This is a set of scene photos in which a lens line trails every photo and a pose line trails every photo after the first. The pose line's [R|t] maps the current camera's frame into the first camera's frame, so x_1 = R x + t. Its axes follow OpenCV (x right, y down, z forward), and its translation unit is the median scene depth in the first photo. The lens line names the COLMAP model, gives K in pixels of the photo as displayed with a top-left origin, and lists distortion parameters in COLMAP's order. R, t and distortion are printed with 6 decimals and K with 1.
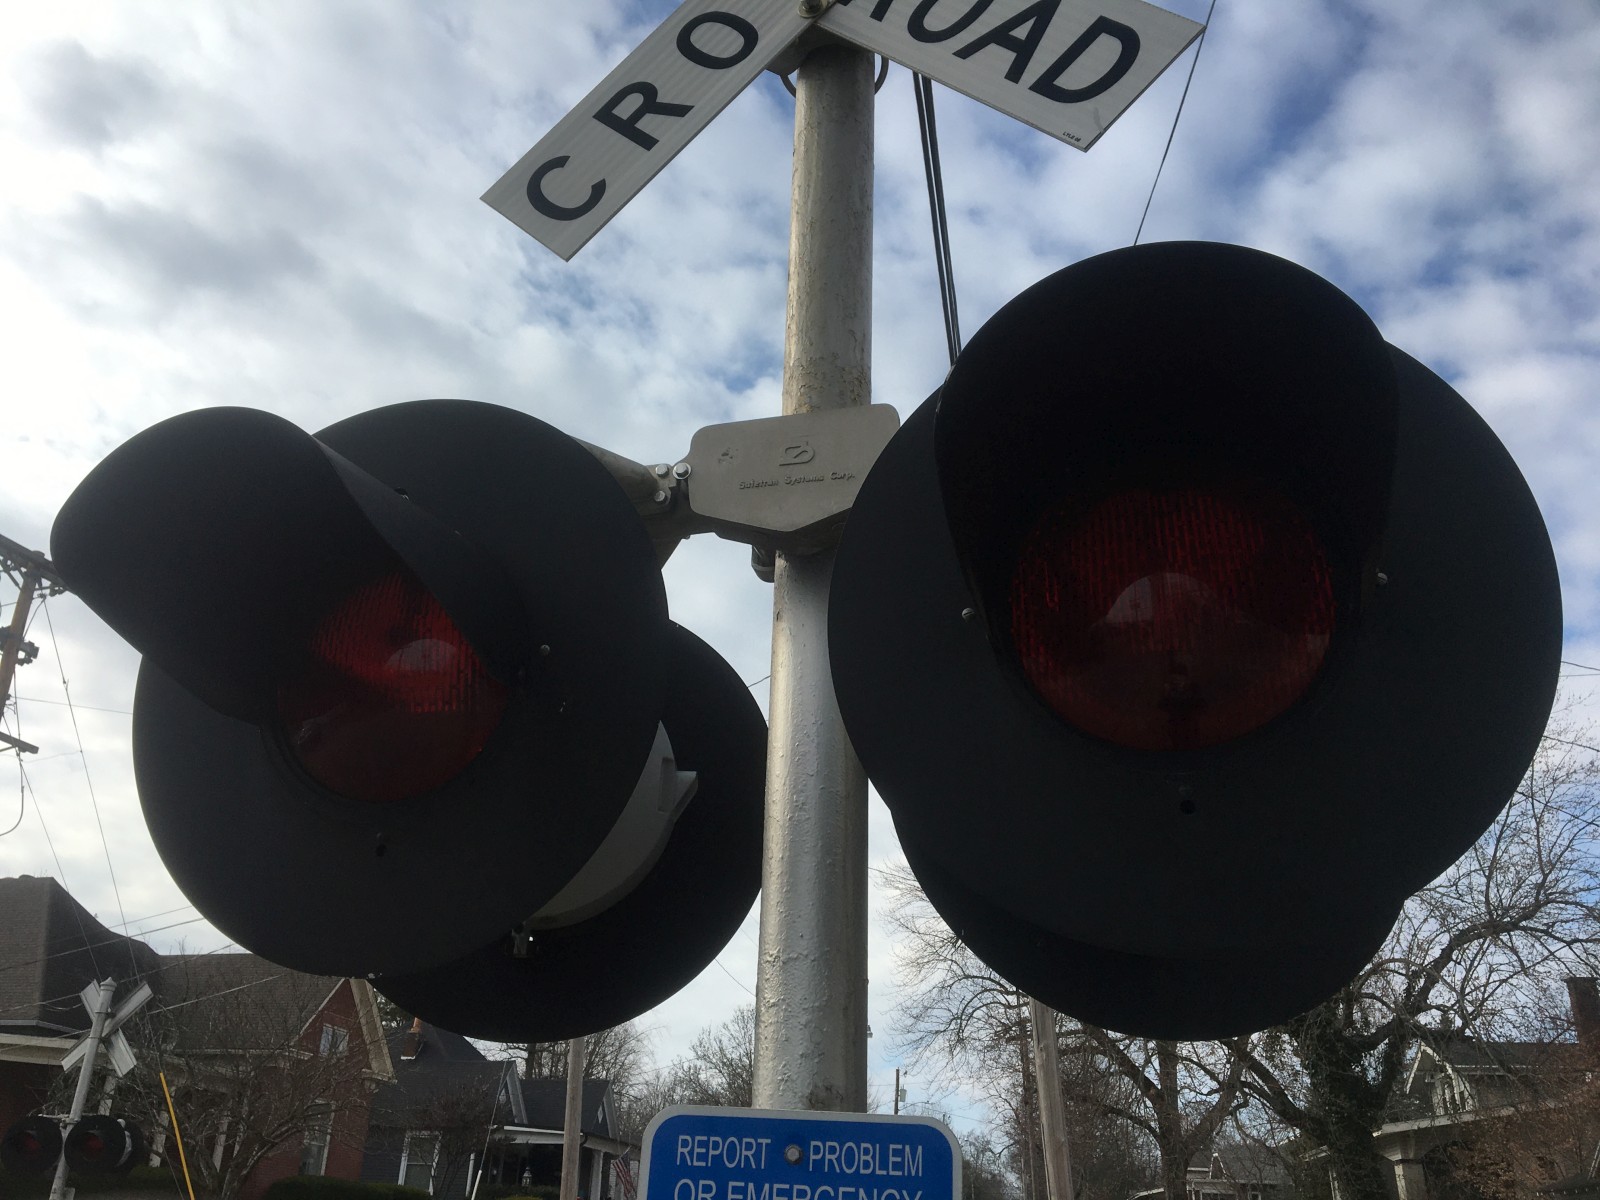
lens RADIAL K [[1364.9, 0, 782.9], [0, 1364.9, 597.4], [0, 0, 1]] dist [0.052846, -0.074222]
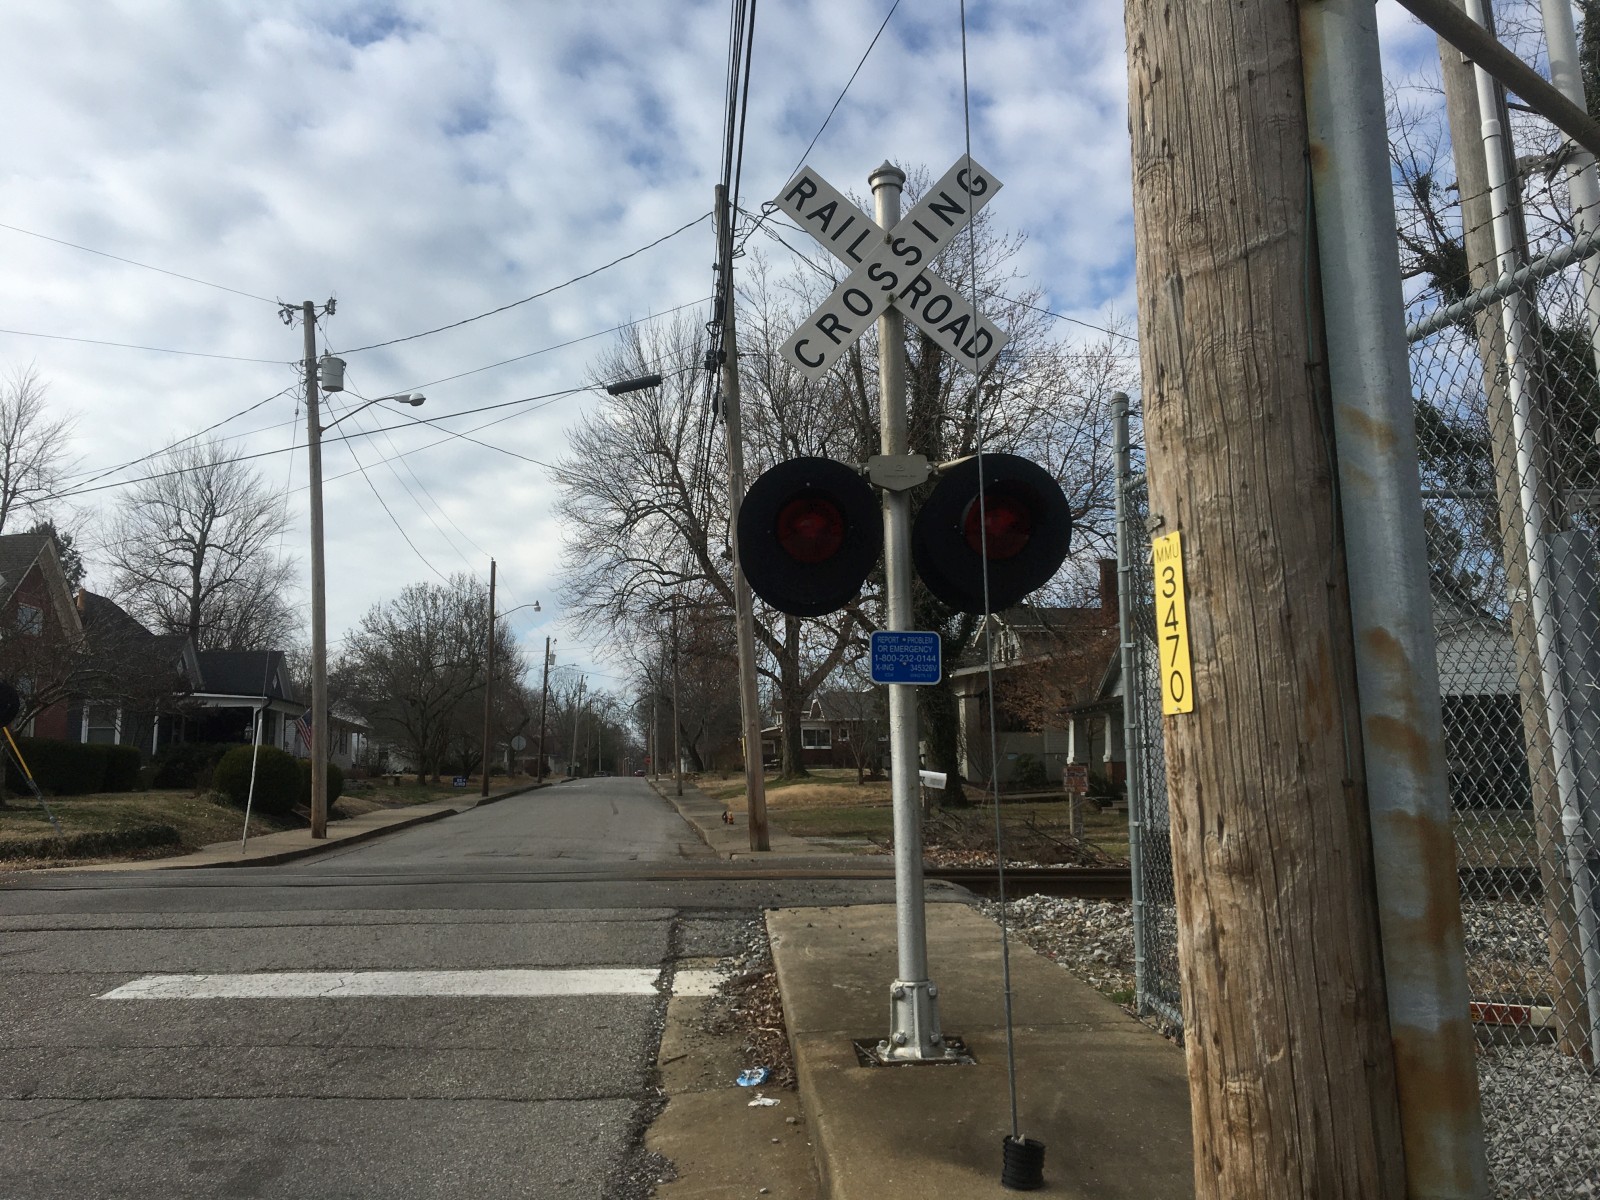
lens RADIAL K [[1349.3, 0, 787.5], [0, 1349.3, 601.4], [0, 0, 1]] dist [0.107880, -0.181303]
pose [[0.963264, -0.008734, 0.268414, -0.073568], [-0.072170, 0.954287, 0.290049, -0.046221], [-0.258677, -0.298765, 0.918600, -0.139446]]
